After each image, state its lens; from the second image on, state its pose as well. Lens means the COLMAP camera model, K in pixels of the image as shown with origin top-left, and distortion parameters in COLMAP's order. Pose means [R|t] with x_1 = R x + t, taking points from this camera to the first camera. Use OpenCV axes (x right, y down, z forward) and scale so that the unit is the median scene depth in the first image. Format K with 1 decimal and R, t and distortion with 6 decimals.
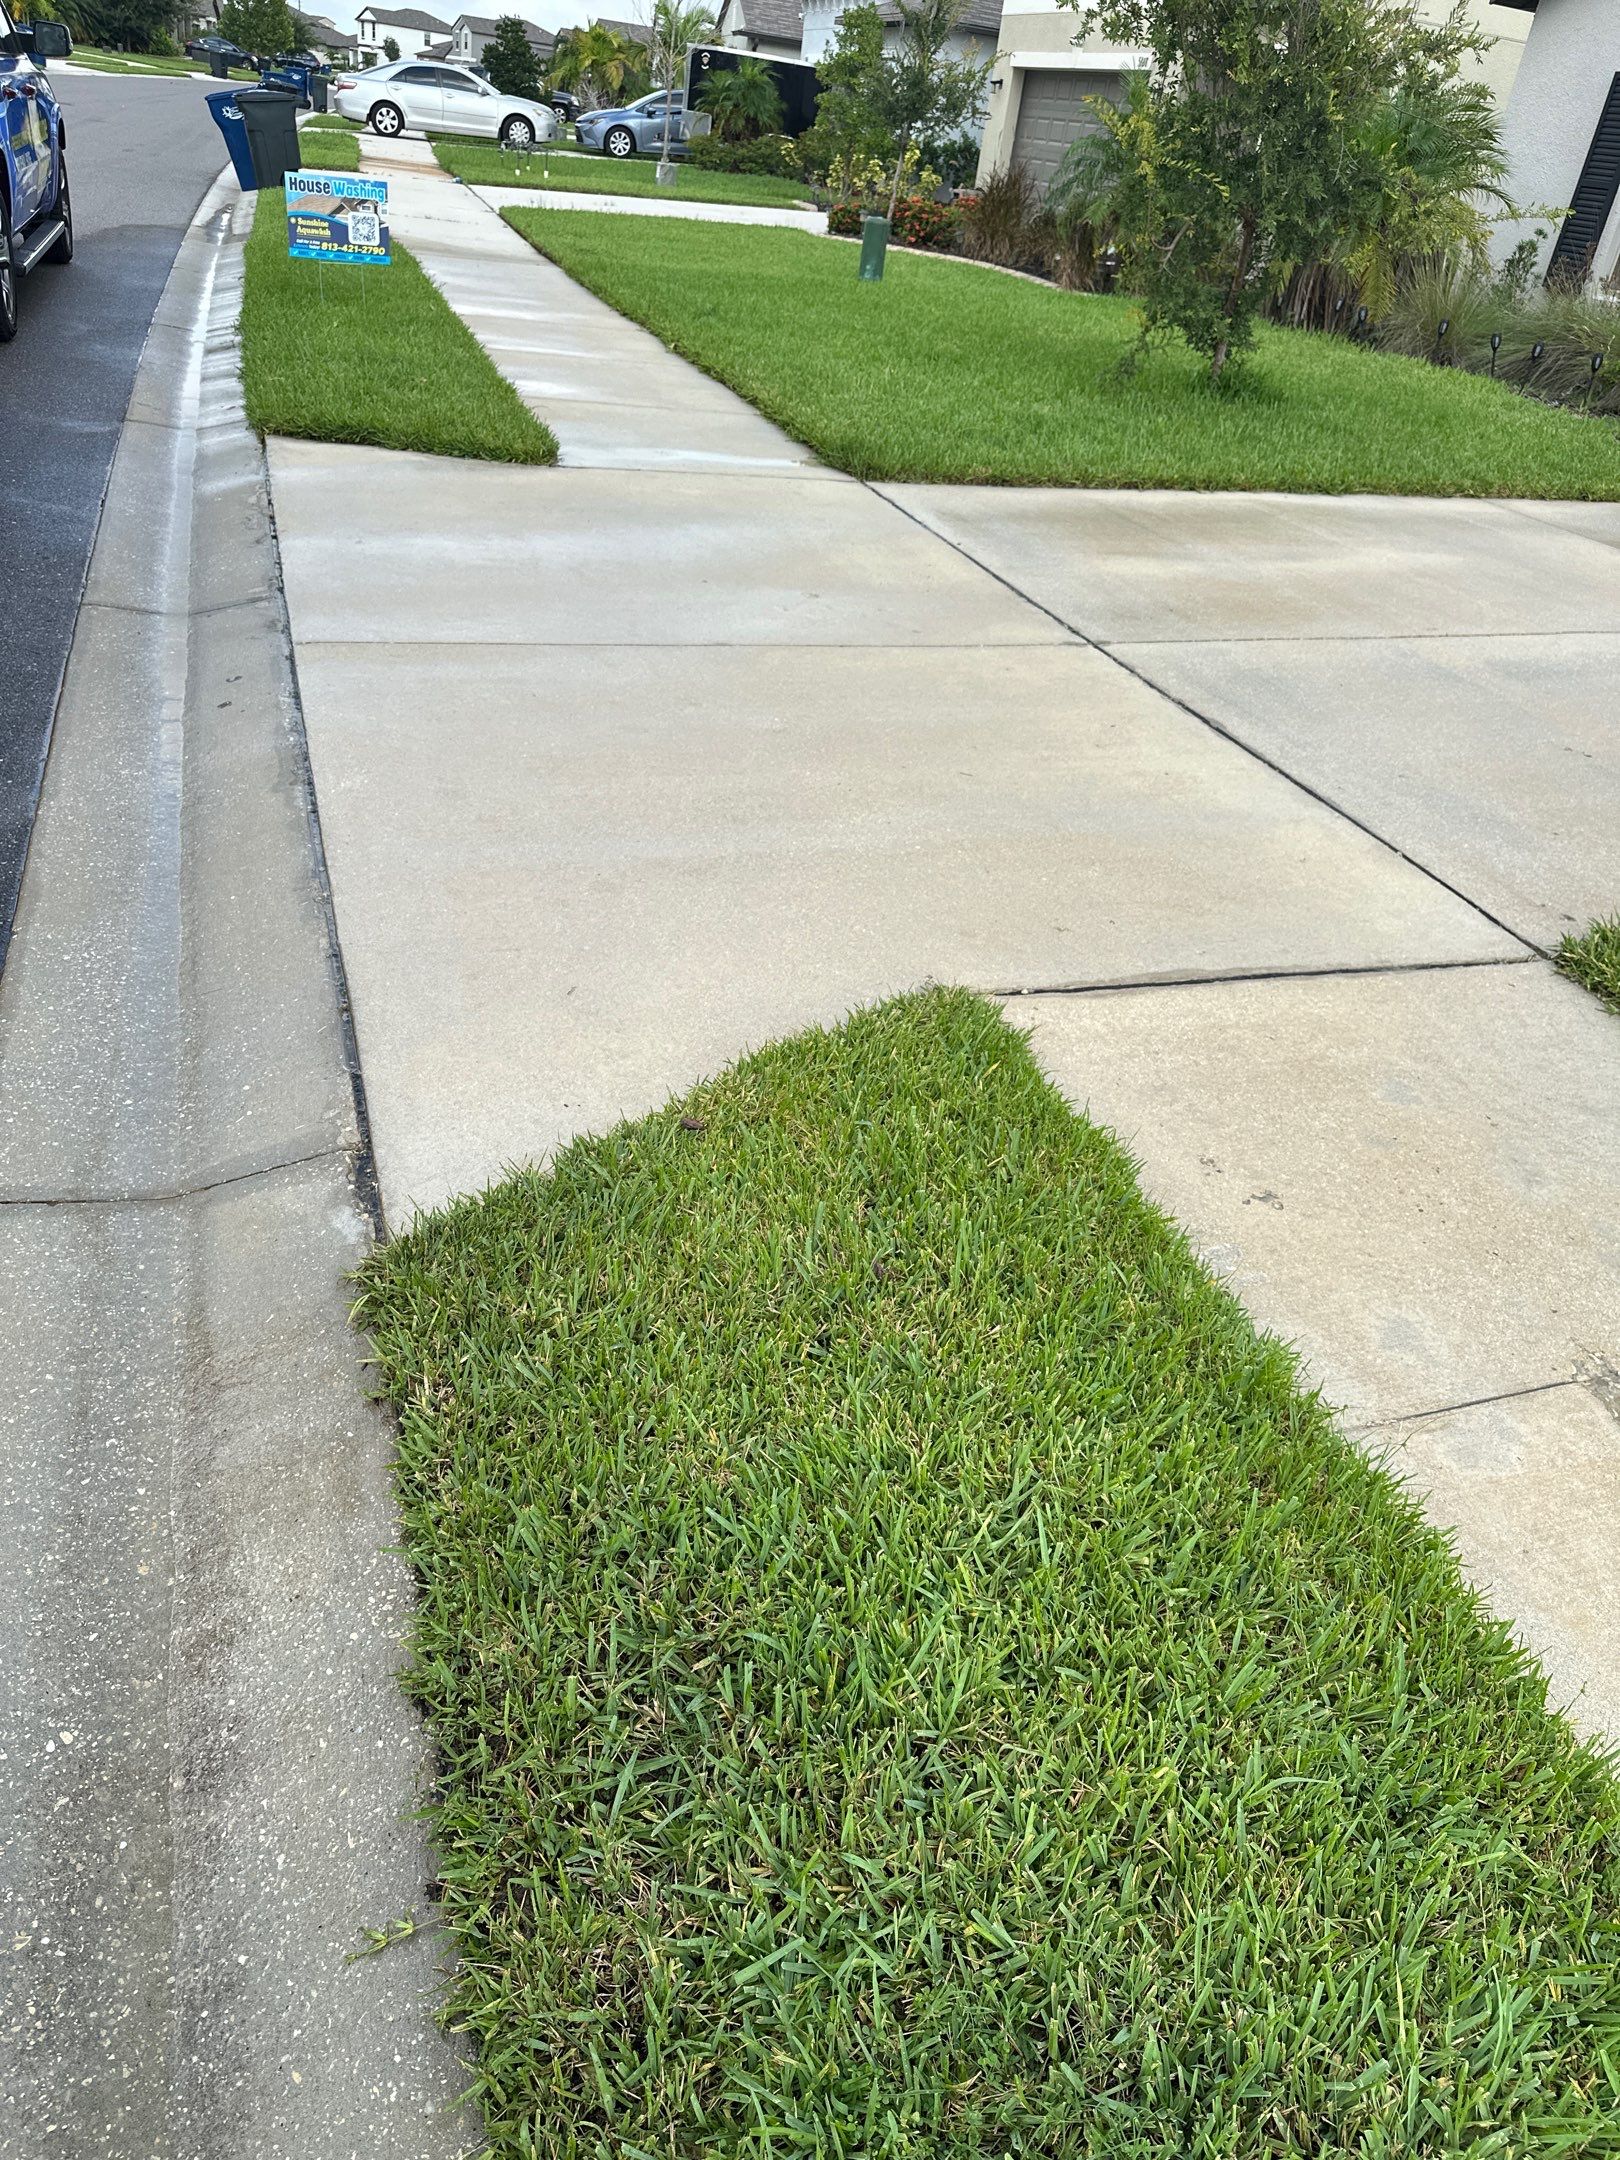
lens RADIAL K [[1521.0, 0, 790.3], [0, 1521.0, 1085.2], [0, 0, 1]] dist [0.011884, -0.012381]
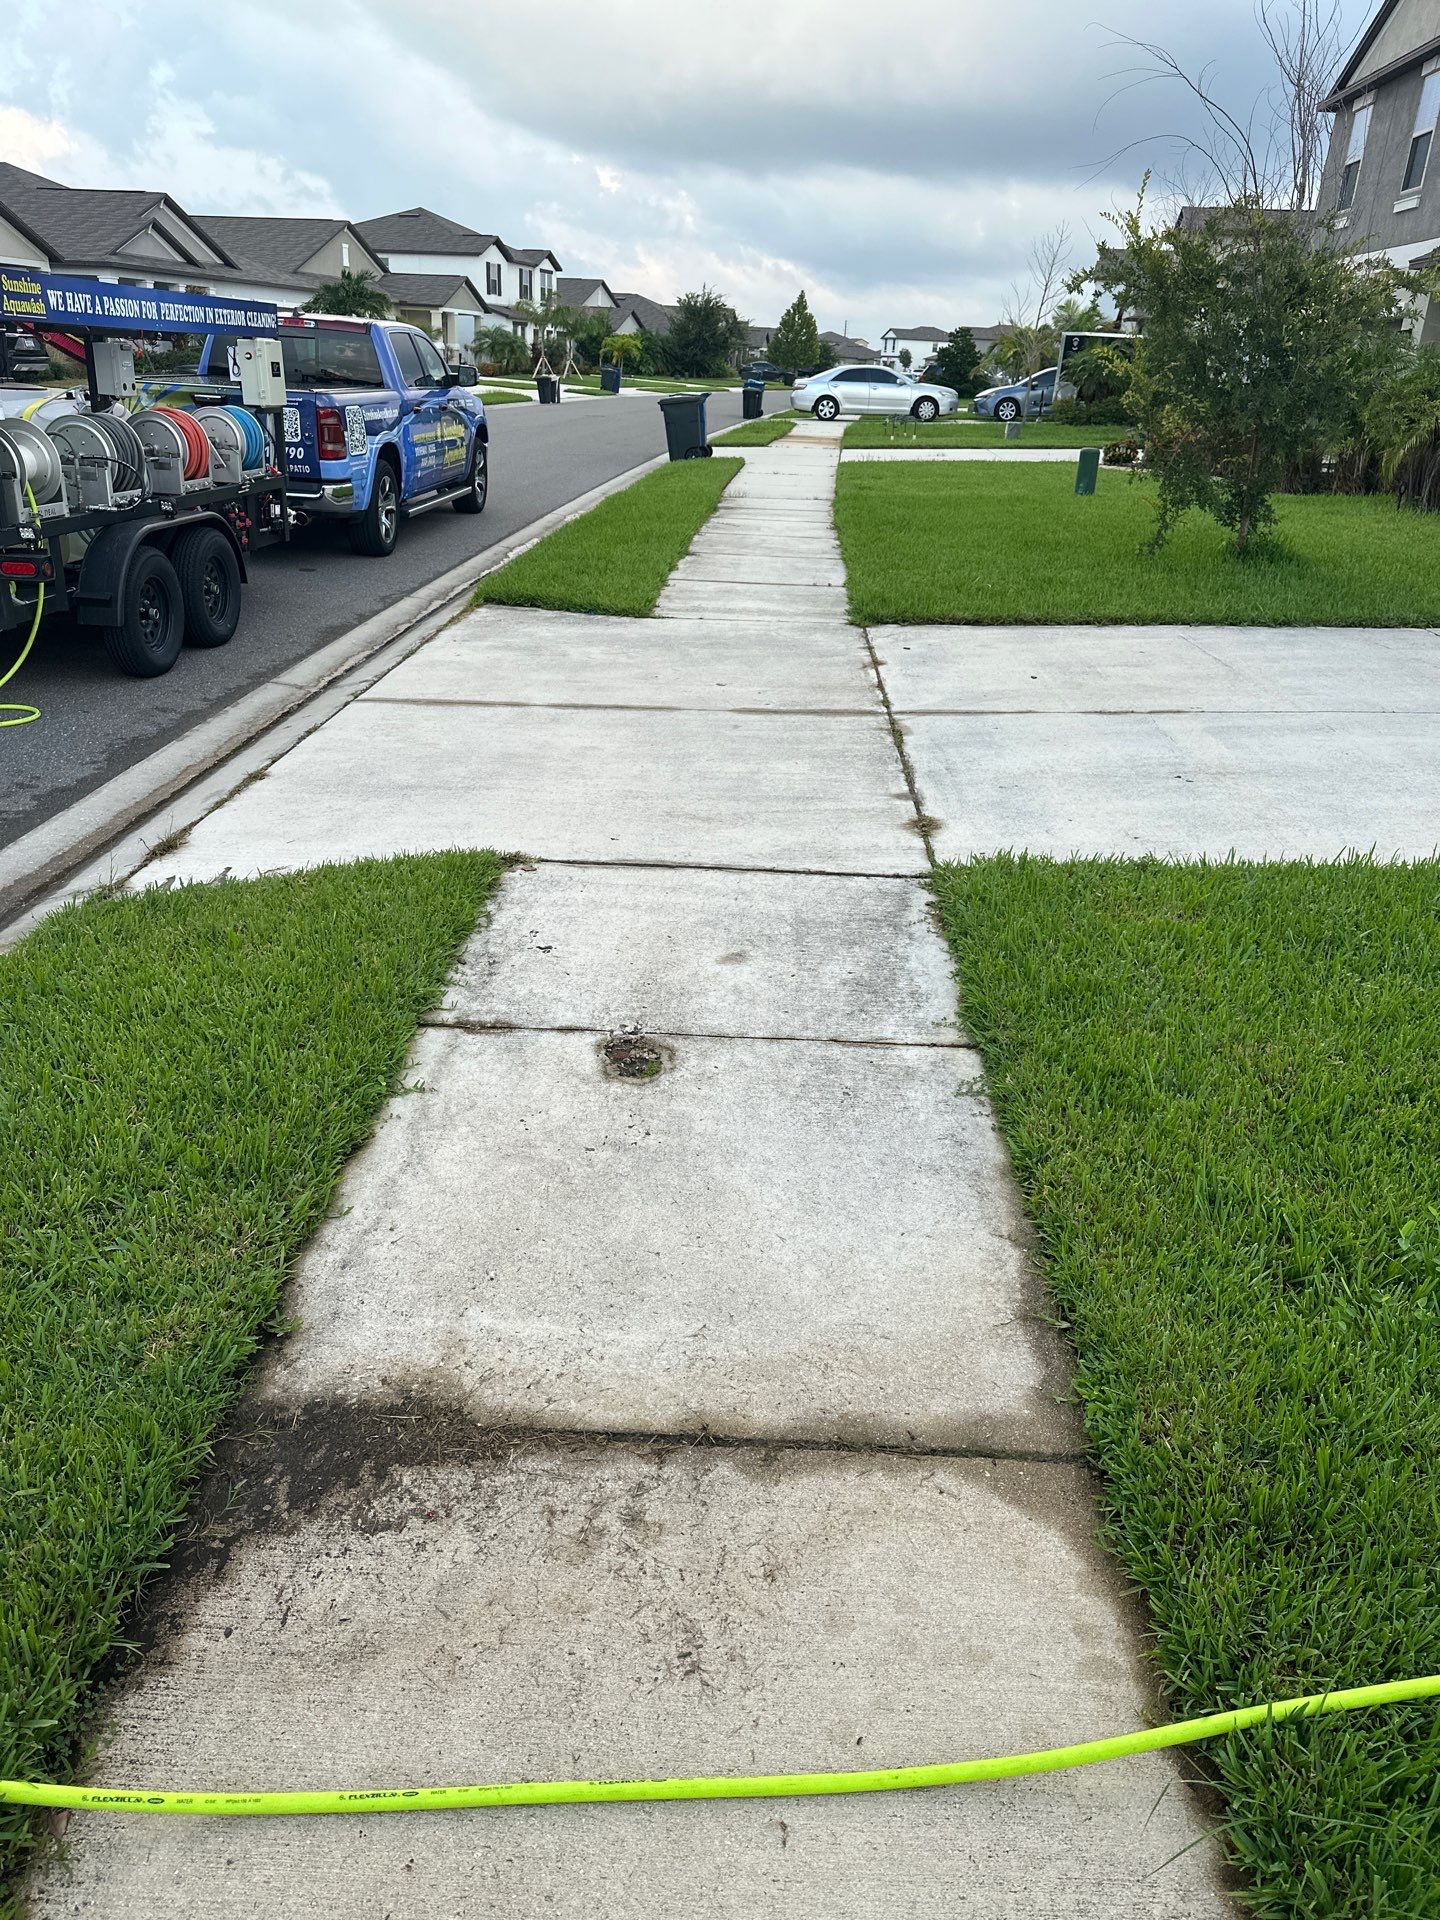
lens RADIAL K [[1342.3, 0, 711.2], [0, 1342.3, 960.1], [0, 0, 1]] dist [0.055950, -0.064505]
pose [[0.933437, 0.063532, -0.353072, 0.213632], [-0.123811, 0.980774, -0.150844, 0.060839], [0.336700, 0.184518, 0.923356, -0.068424]]
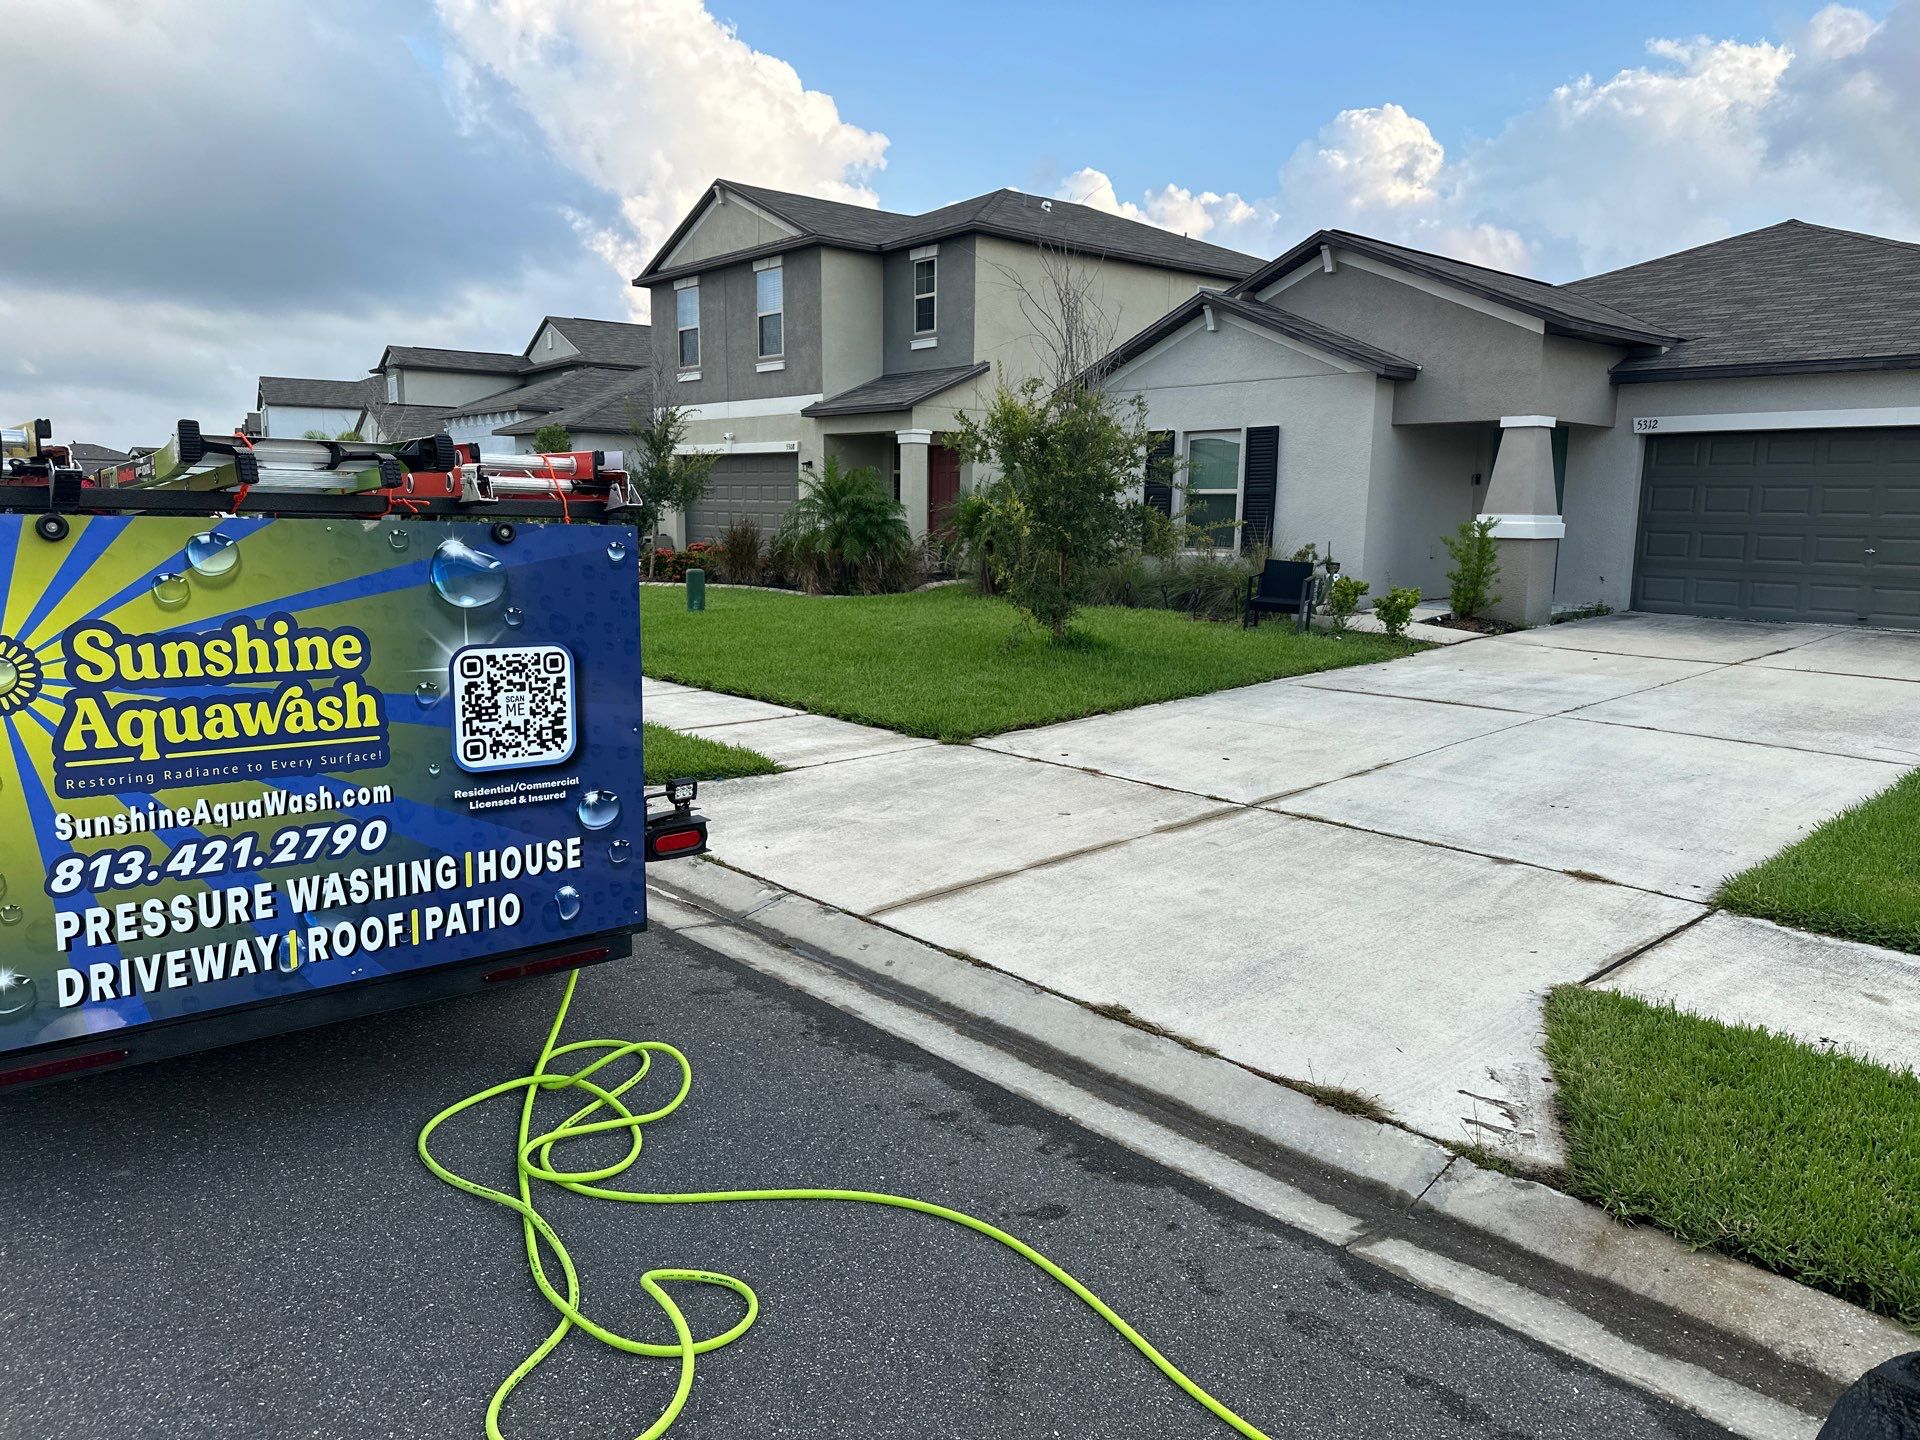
lens RADIAL K [[1342.3, 0, 956.1], [0, 1342.3, 706.6], [0, 0, 1]] dist [0.055950, -0.064505]
pose [[0.903576, -0.168629, 0.393847, -0.253952], [0.303821, 0.900352, -0.311543, -0.020371], [-0.302065, 0.401162, 0.864769, -0.055272]]
